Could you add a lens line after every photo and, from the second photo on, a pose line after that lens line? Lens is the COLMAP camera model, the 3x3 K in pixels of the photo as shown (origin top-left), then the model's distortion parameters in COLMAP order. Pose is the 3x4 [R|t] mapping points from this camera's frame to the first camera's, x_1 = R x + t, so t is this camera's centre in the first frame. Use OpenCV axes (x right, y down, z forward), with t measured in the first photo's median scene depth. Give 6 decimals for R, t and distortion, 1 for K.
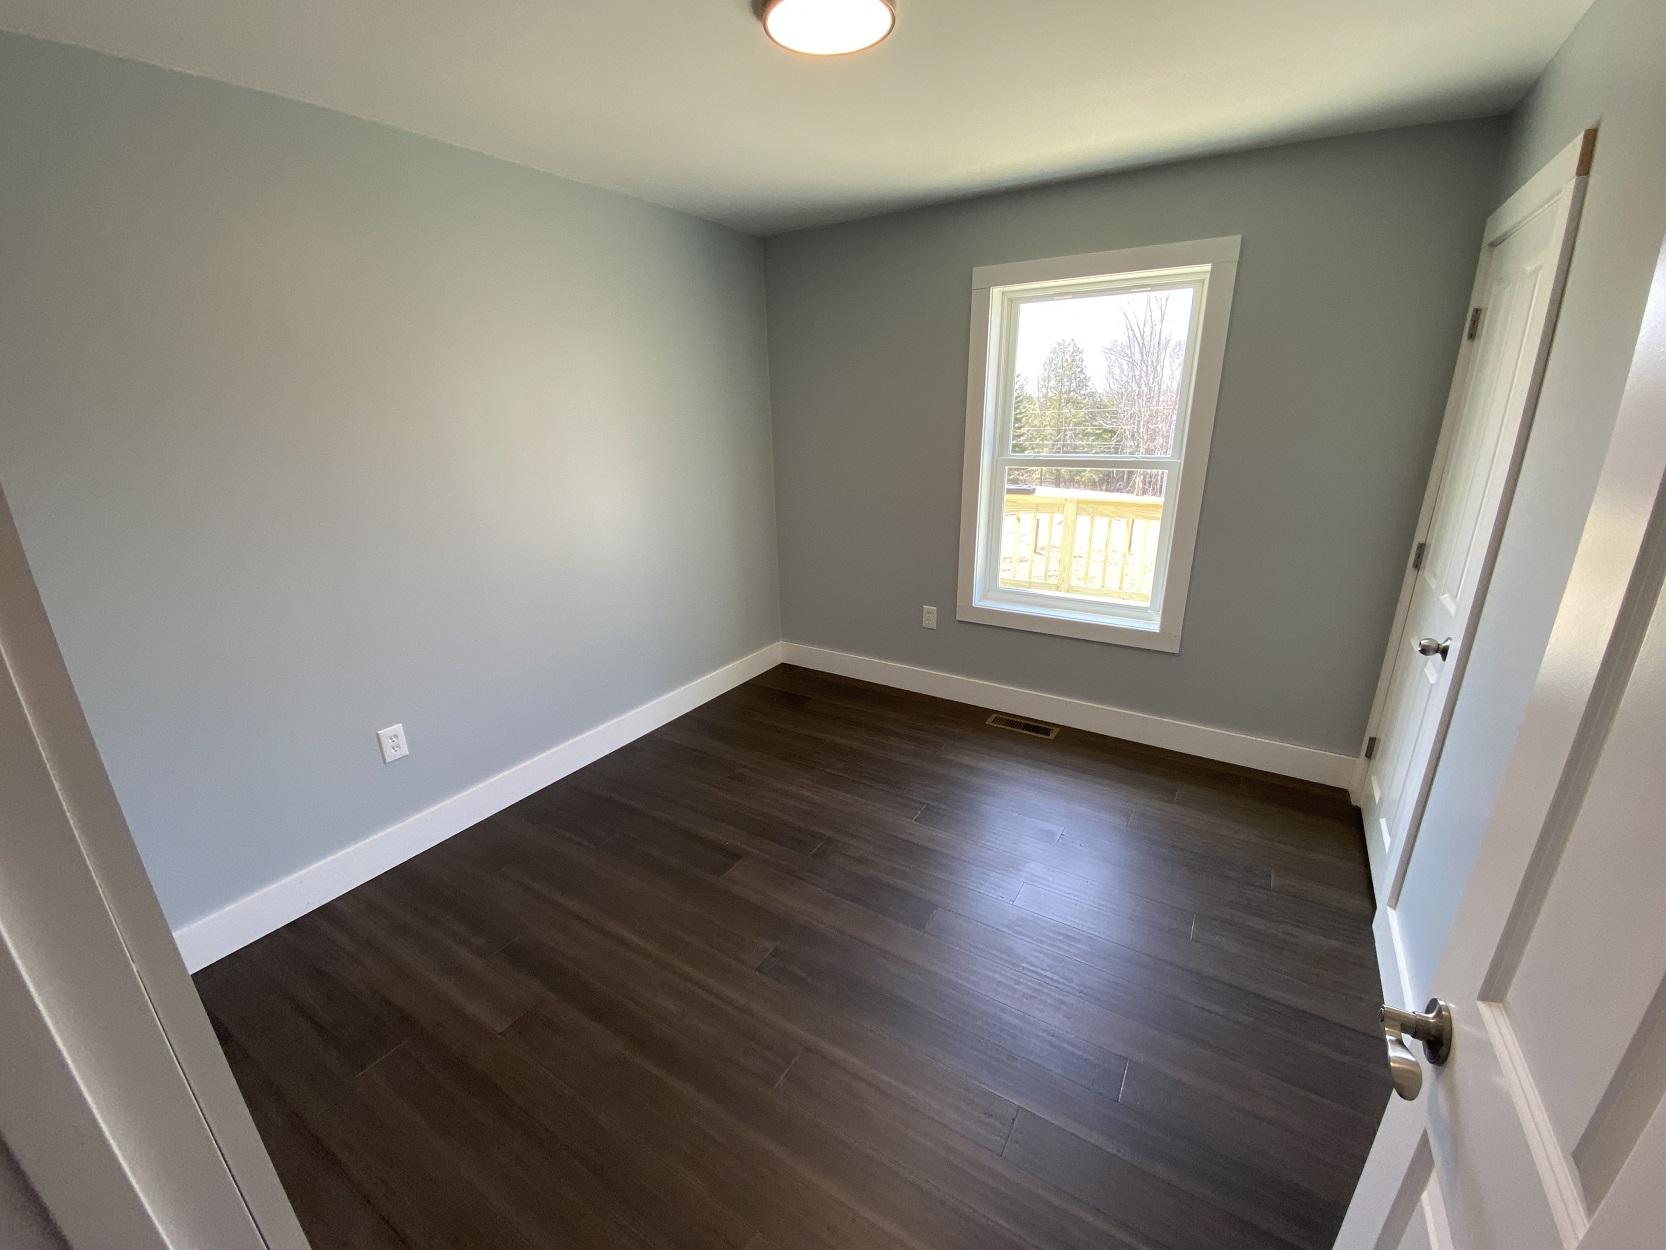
lens RADIAL K [[679.6, 0, 830.8], [0, 679.6, 628.1], [0, 0, 1]] dist [-0.002595, -0.000196]
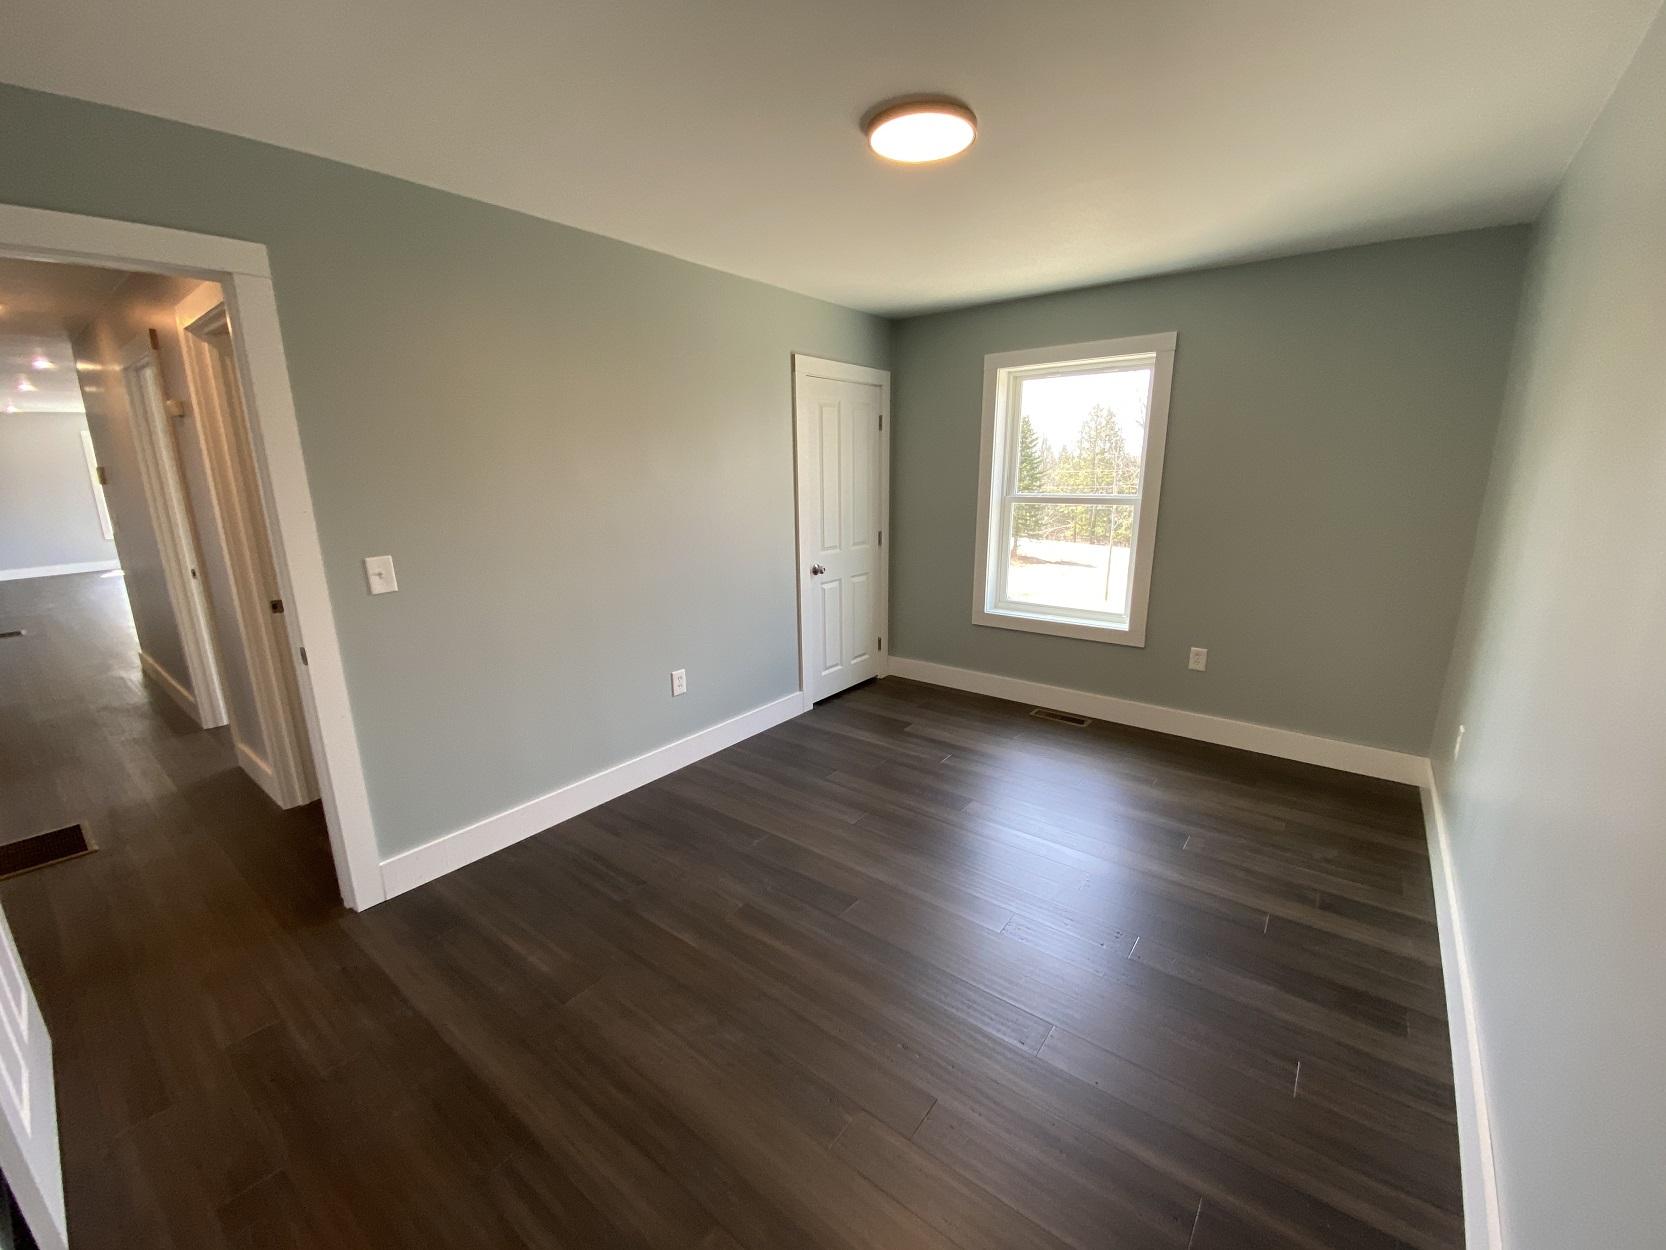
lens RADIAL K [[679.6, 0, 834.1], [0, 679.6, 626.6], [0, 0, 1]] dist [-0.002595, -0.000196]
pose [[0.995006, 0.027961, -0.095823, 0.056773], [-0.036753, 0.995149, -0.091254, 0.125489], [0.092806, 0.094320, 0.991207, -0.283227]]
